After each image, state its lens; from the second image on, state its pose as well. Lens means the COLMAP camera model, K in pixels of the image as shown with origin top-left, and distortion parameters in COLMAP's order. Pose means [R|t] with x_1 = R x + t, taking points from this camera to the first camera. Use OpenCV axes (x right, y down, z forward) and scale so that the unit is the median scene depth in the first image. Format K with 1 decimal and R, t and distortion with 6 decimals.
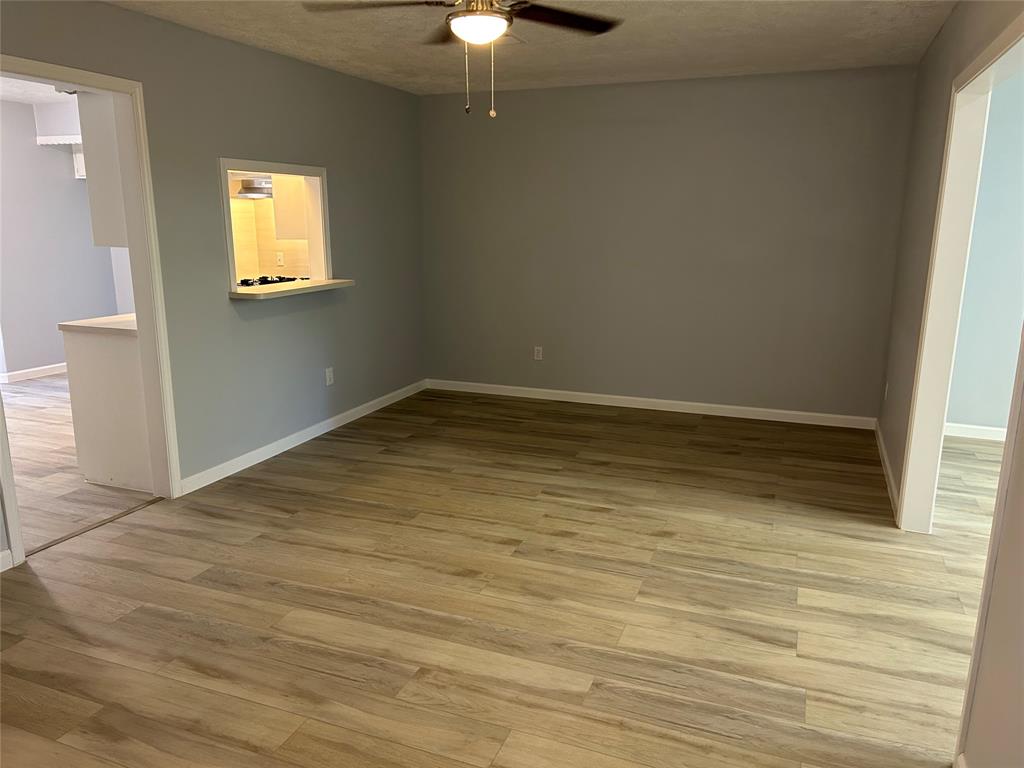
lens RADIAL K [[768.4, 0, 507.0], [0, 768.4, 384.9], [0, 0, 1]] dist [0.078838, -0.093775]
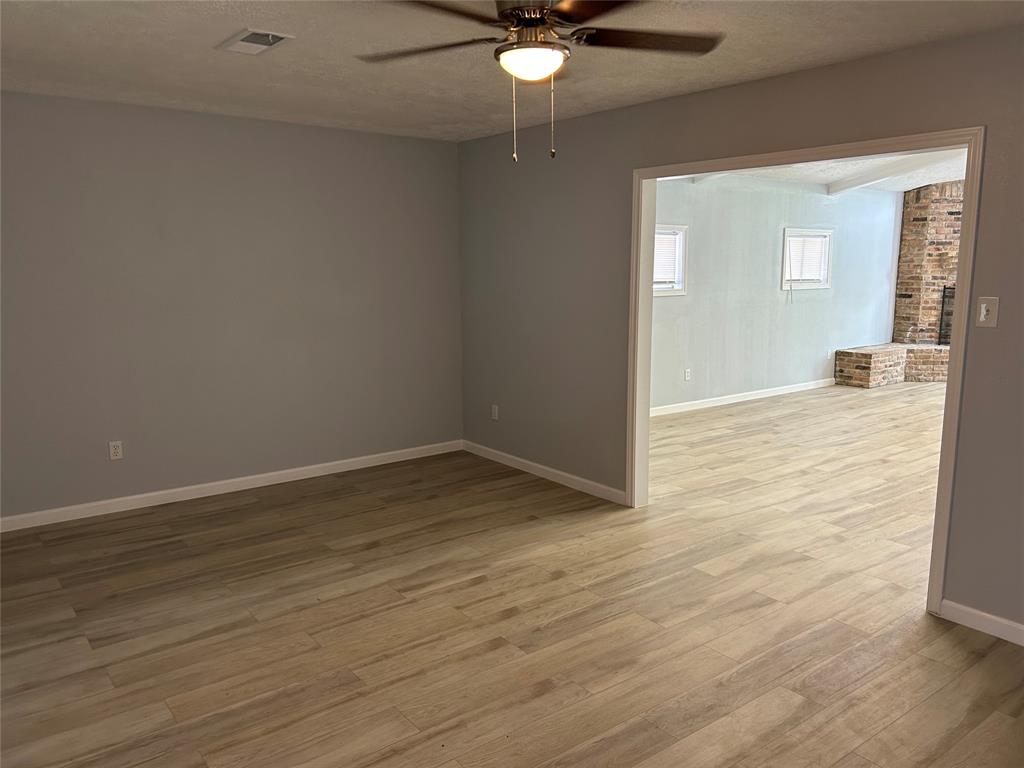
lens RADIAL K [[768.4, 0, 507.0], [0, 768.4, 384.9], [0, 0, 1]] dist [0.078838, -0.093775]
pose [[0.518035, -0.141335, 0.843602, -0.671973], [0.189026, 0.980786, 0.048243, -0.119109], [-0.834212, 0.134471, 0.534798, 0.476163]]
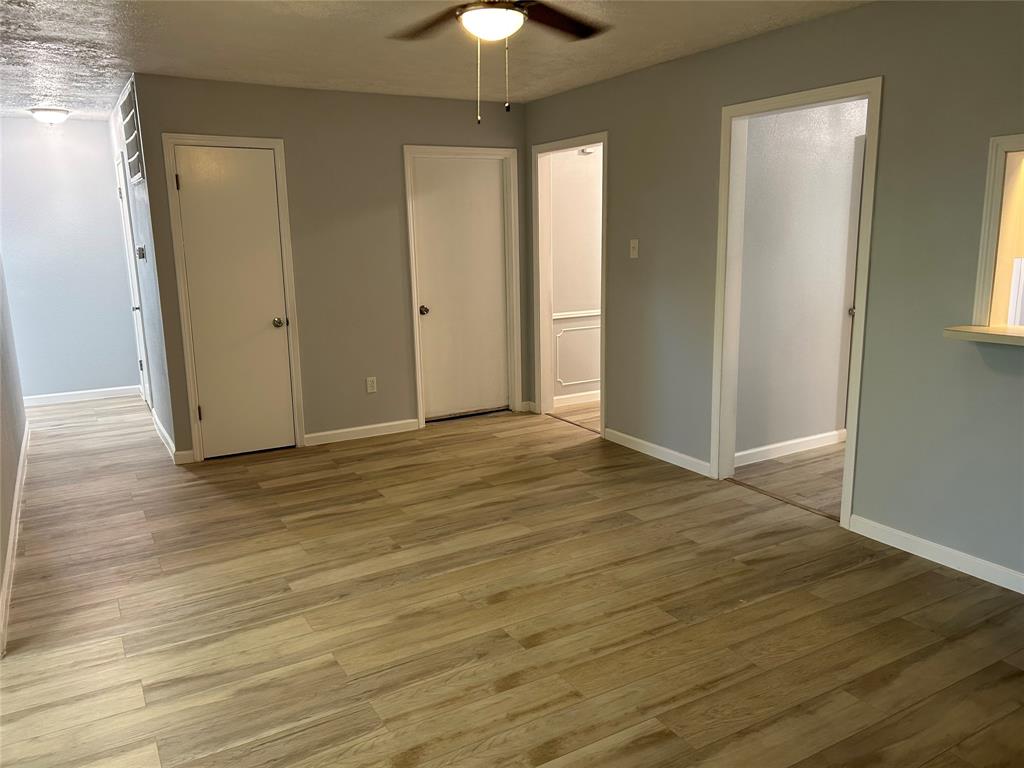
lens RADIAL K [[768.4, 0, 507.0], [0, 768.4, 384.9], [0, 0, 1]] dist [0.078838, -0.093775]
pose [[-0.623318, 0.163588, -0.764666, 0.571778], [-0.150866, 0.934343, 0.322867, -0.285655], [0.767277, 0.316611, -0.557712, 1.314884]]
